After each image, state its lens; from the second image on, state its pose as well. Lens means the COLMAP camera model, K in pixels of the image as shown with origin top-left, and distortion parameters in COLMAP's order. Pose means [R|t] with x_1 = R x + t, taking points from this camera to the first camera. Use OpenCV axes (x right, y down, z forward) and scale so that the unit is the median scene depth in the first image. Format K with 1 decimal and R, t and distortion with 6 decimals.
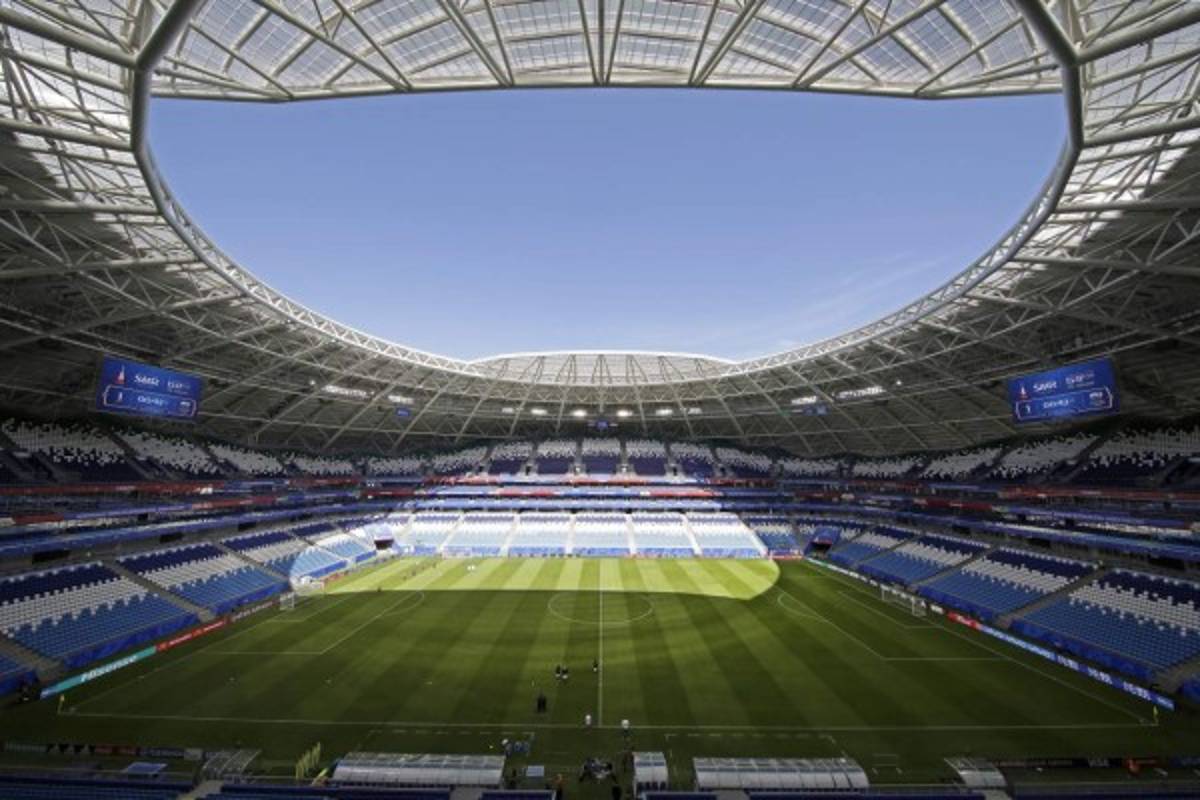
lens RADIAL K [[435.2, 0, 600.0], [0, 435.2, 400.0], [0, 0, 1]] dist [0.000099, 0.000038]
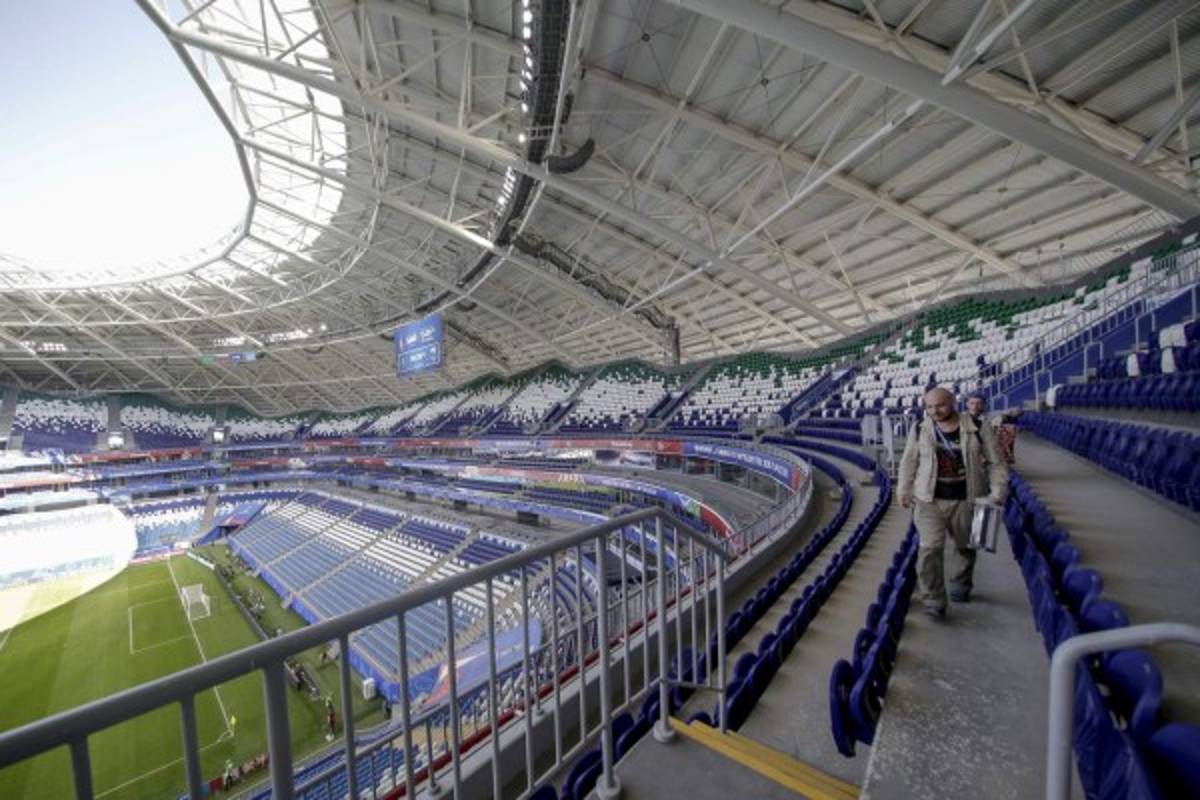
lens RADIAL K [[435.2, 0, 600.0], [0, 435.2, 400.0], [0, 0, 1]] dist [0.000099, 0.000038]
pose [[0.624886, -0.005018, 0.780700, 0.253646], [-0.071109, 0.995457, 0.063315, 0.006529], [-0.777471, -0.095079, 0.621691, 0.018893]]
